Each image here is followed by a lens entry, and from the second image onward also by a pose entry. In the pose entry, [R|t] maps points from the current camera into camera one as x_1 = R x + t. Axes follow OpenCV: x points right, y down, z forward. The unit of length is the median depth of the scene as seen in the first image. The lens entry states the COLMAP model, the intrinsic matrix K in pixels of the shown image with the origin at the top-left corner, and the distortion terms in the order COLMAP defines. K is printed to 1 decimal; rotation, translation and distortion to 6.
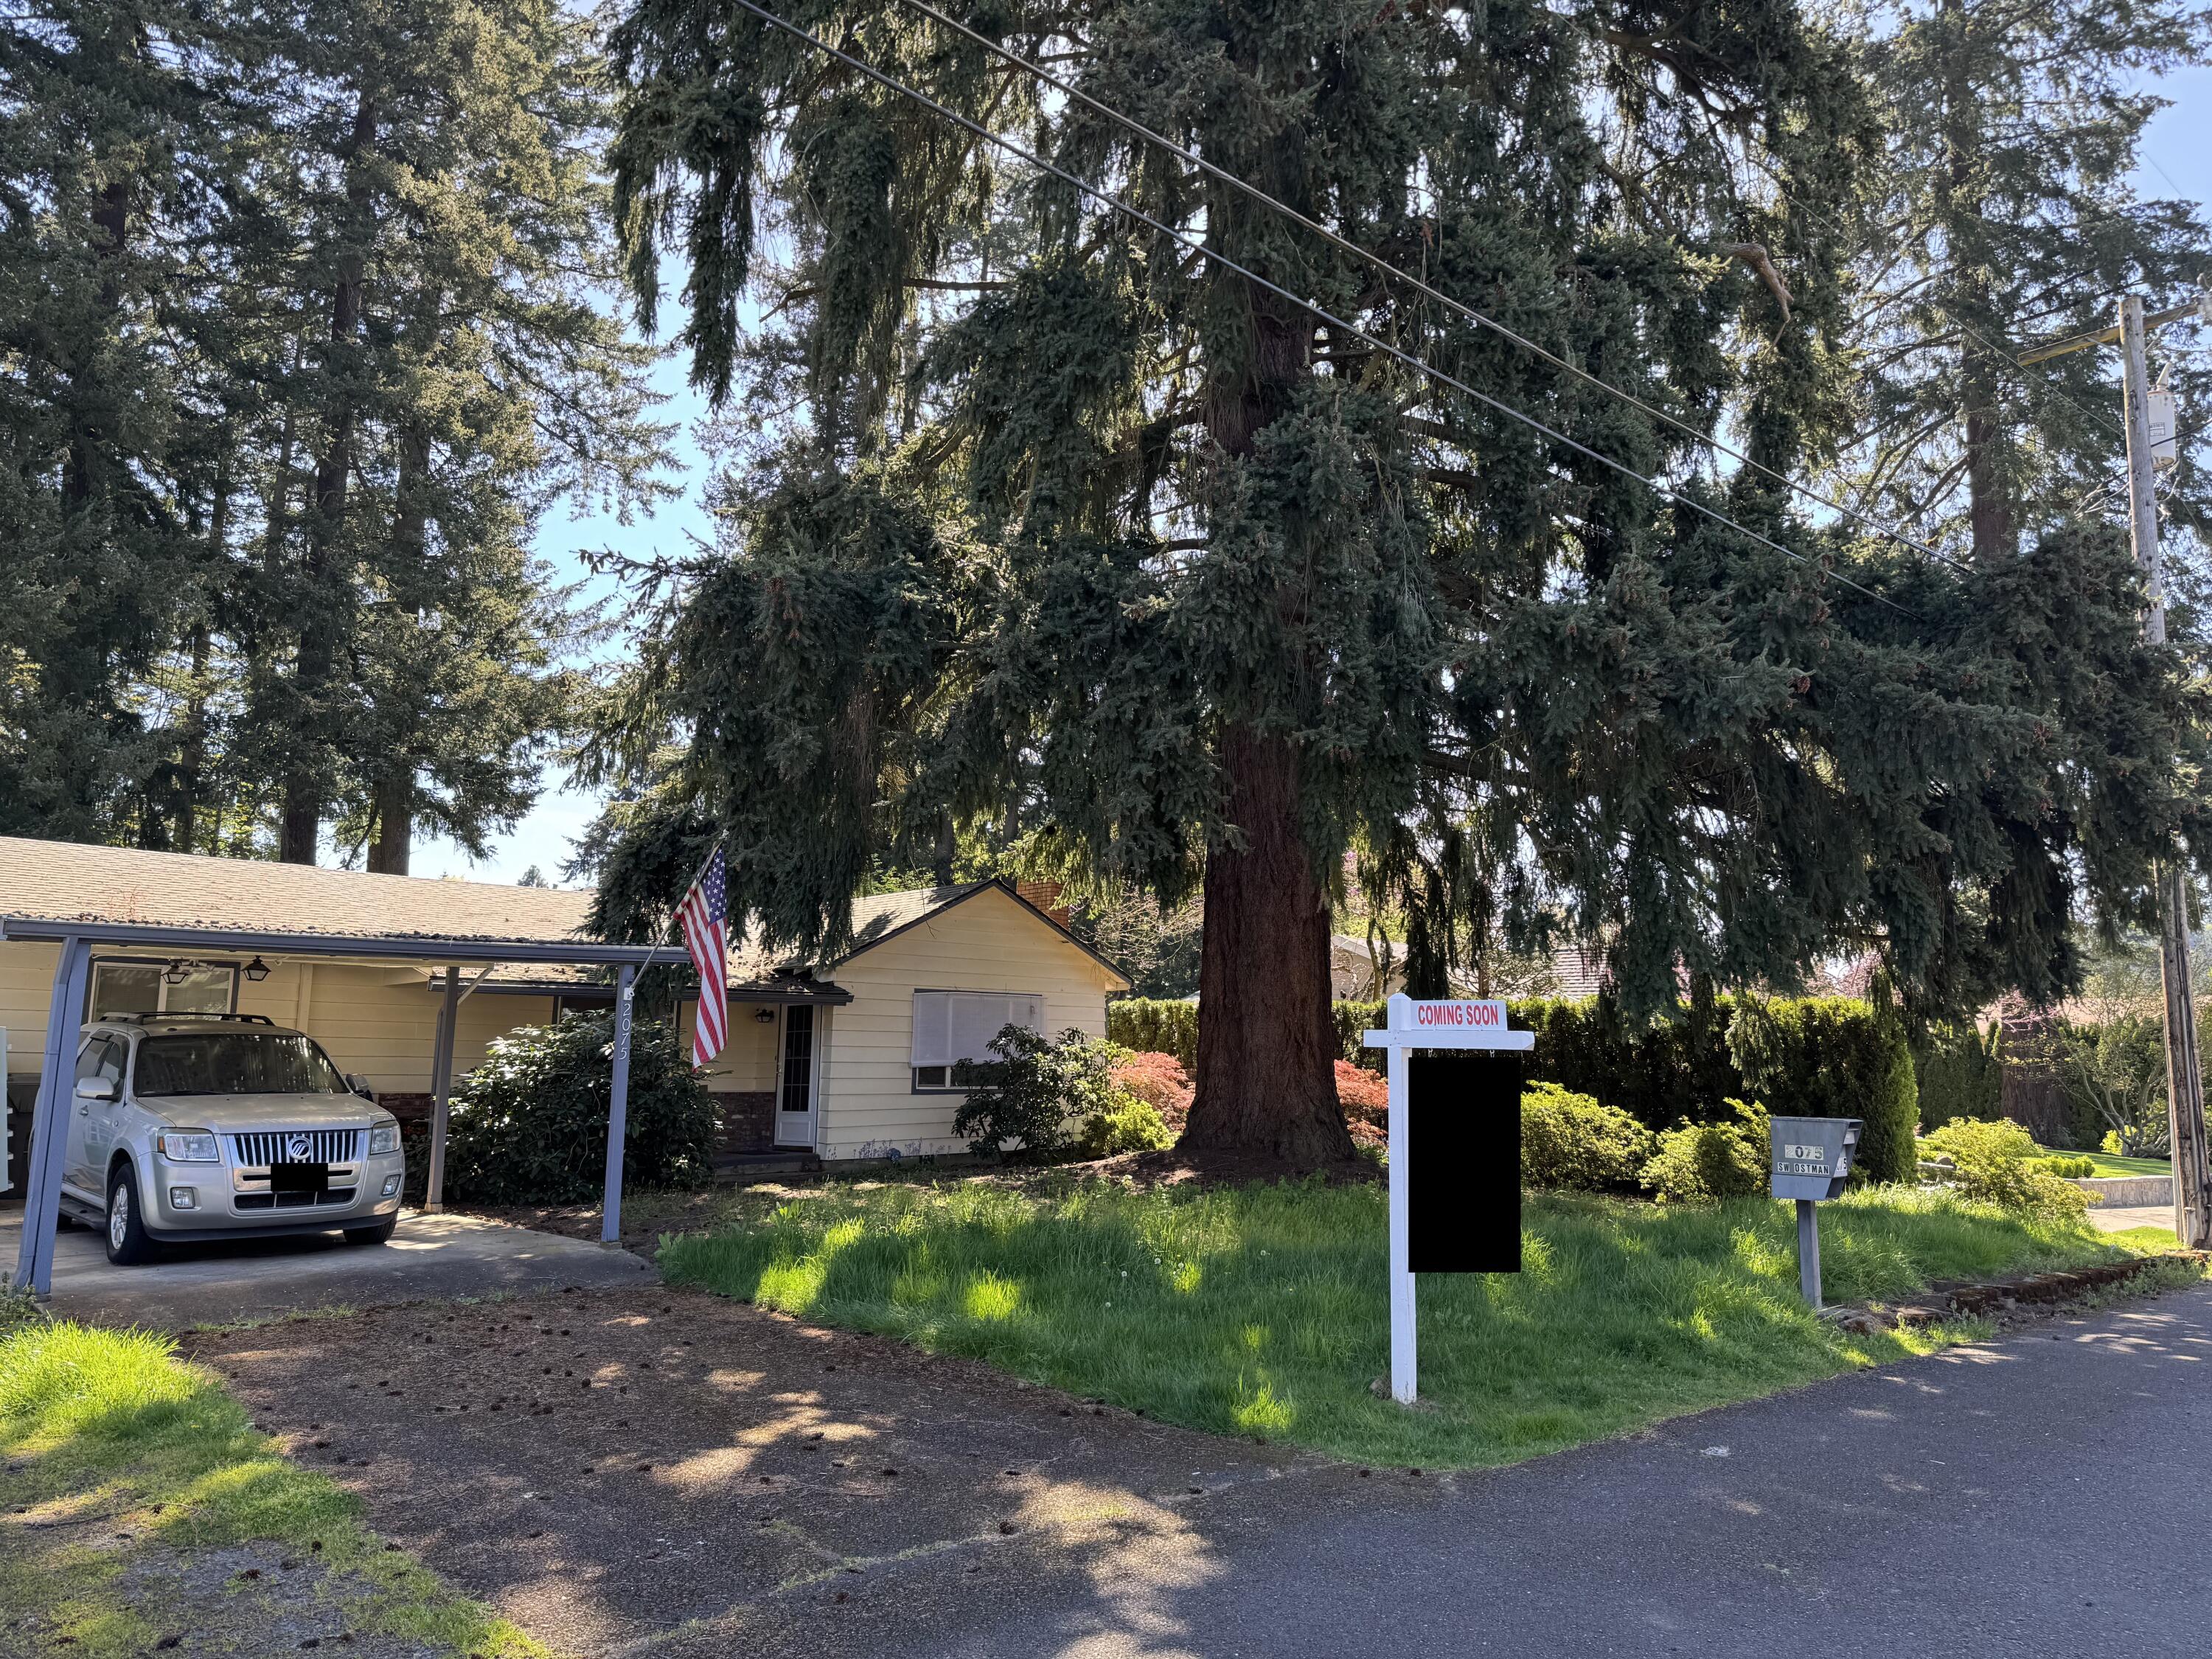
lens RADIAL K [[1539.2, 0, 1101.2], [0, 1539.2, 837.4], [0, 0, 1]] dist [0.087224, -0.106119]
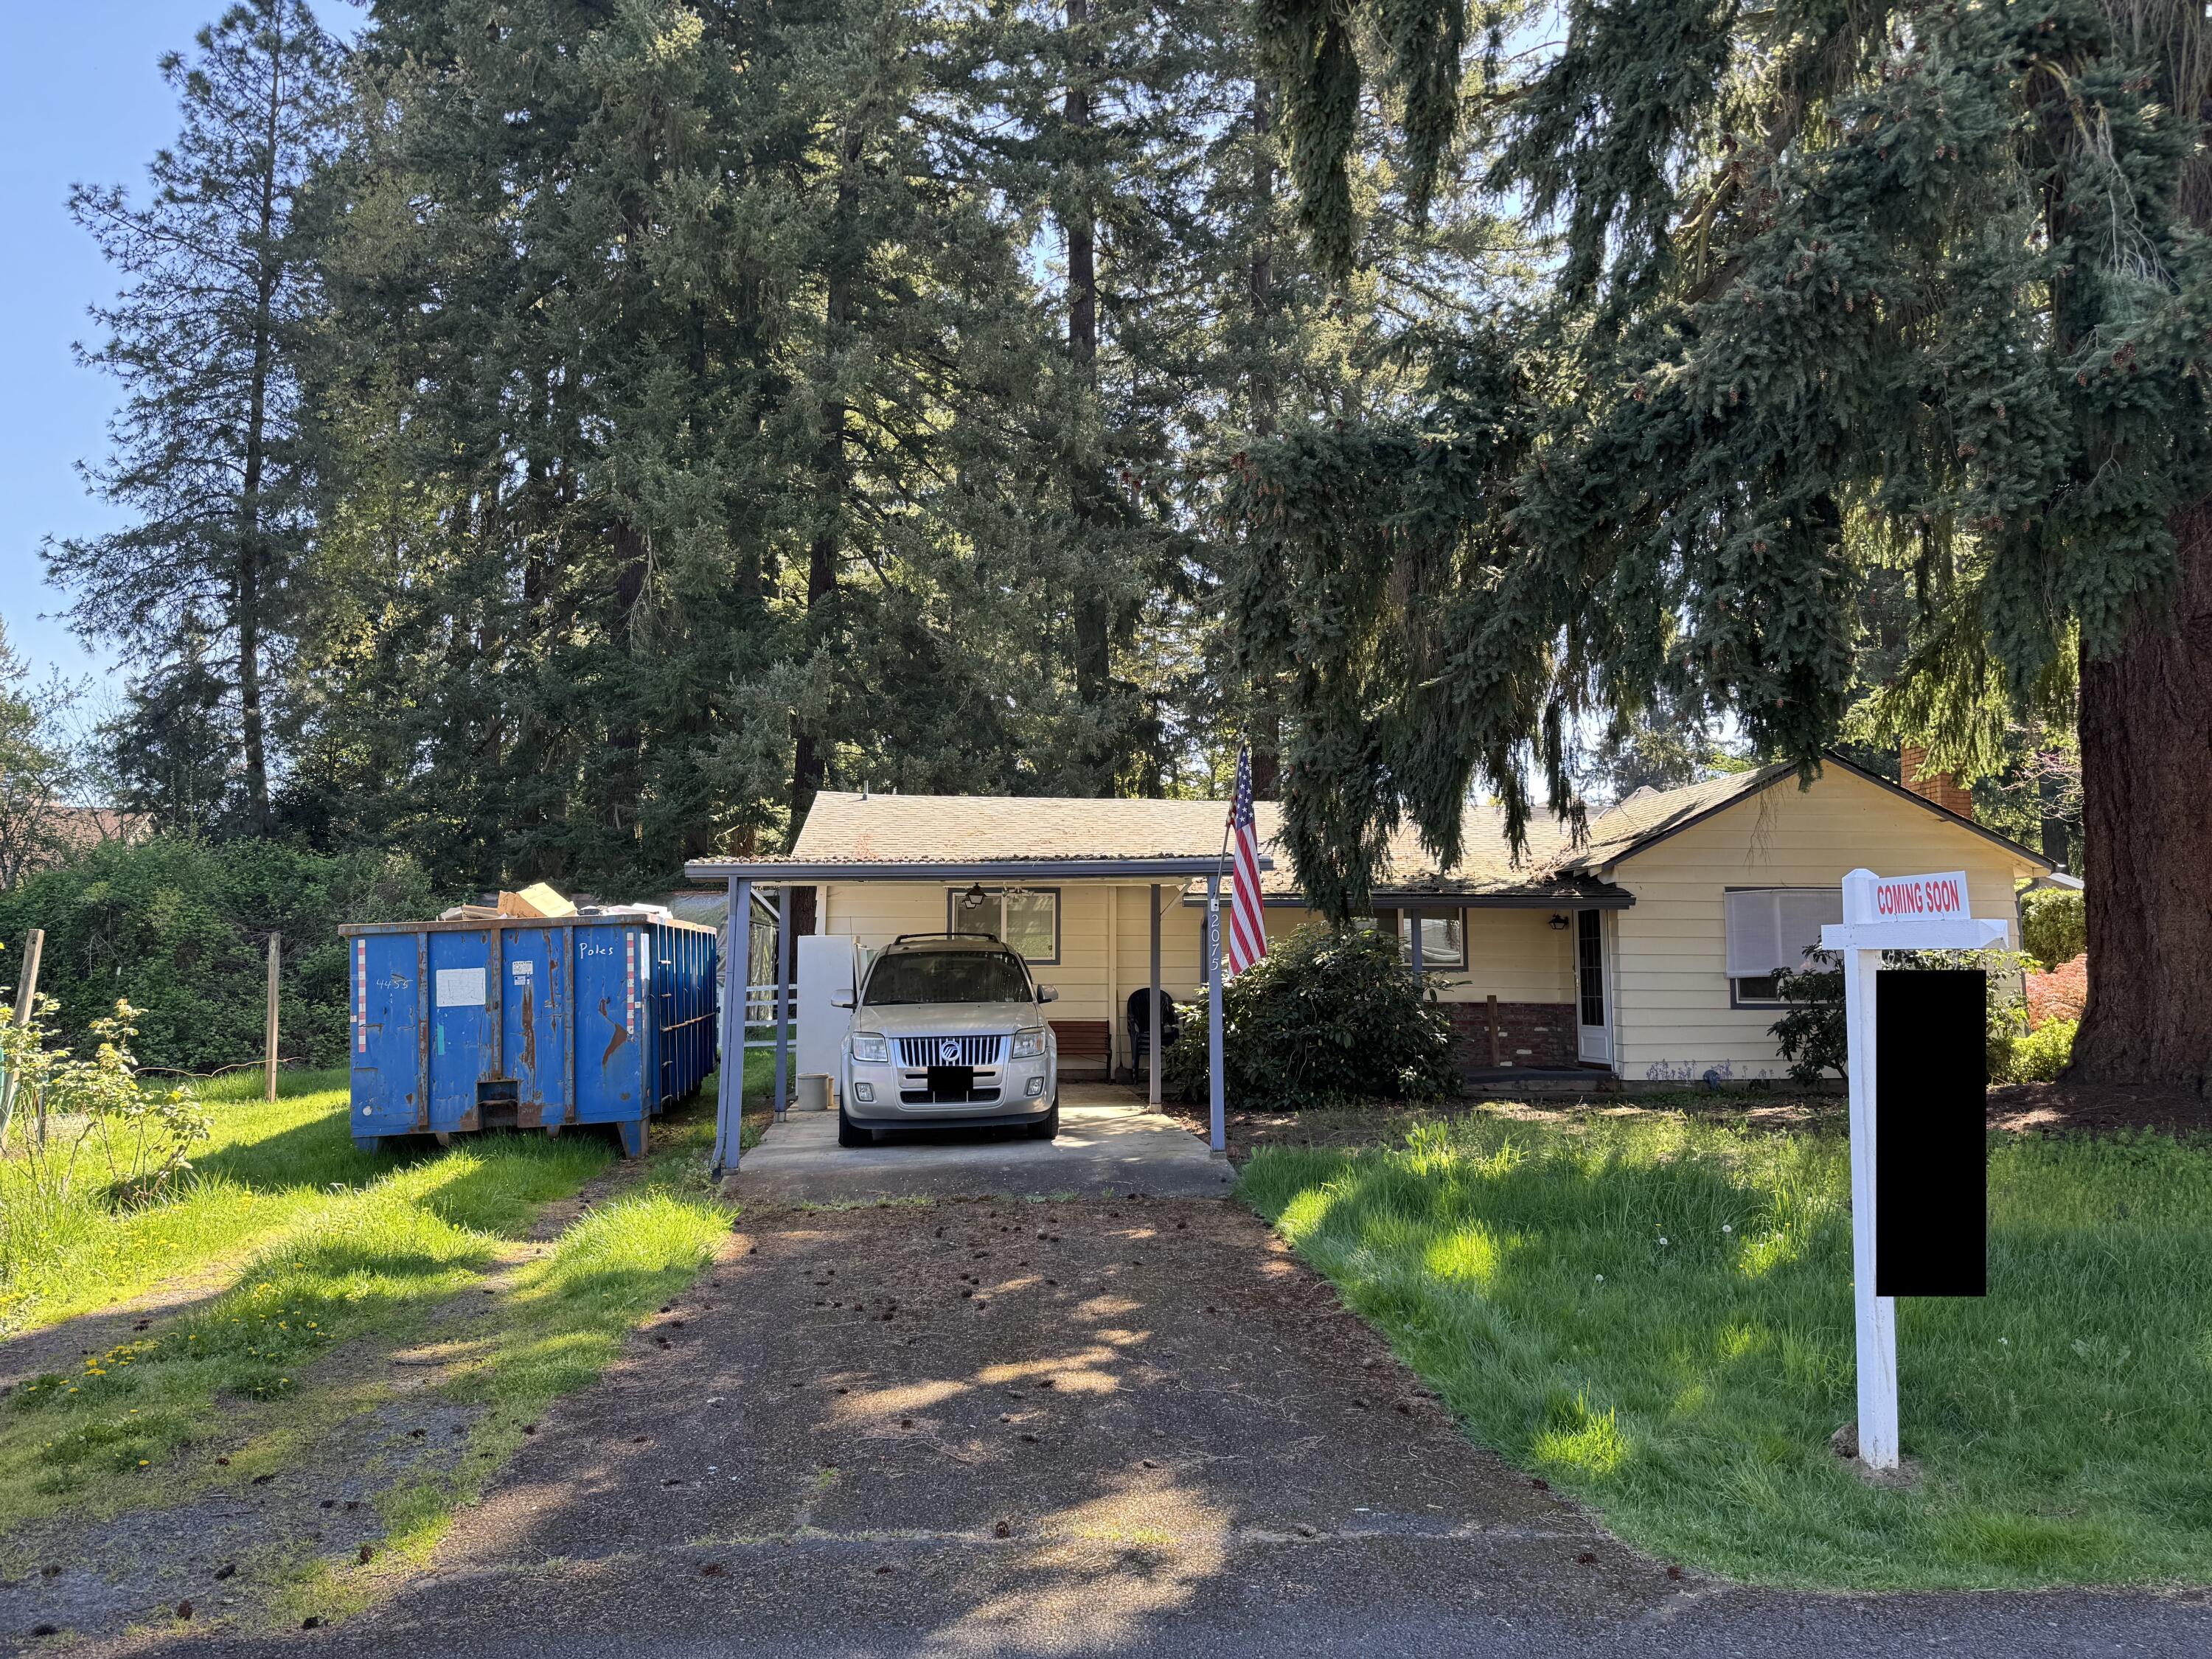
lens RADIAL K [[1539.2, 0, 1092.3], [0, 1539.2, 814.0], [0, 0, 1]] dist [0.087224, -0.106119]
pose [[0.784810, -0.074975, -0.615185, 0.145869], [0.100907, 0.994868, 0.007482, 0.016589], [0.611467, -0.067948, 0.788347, 0.108927]]
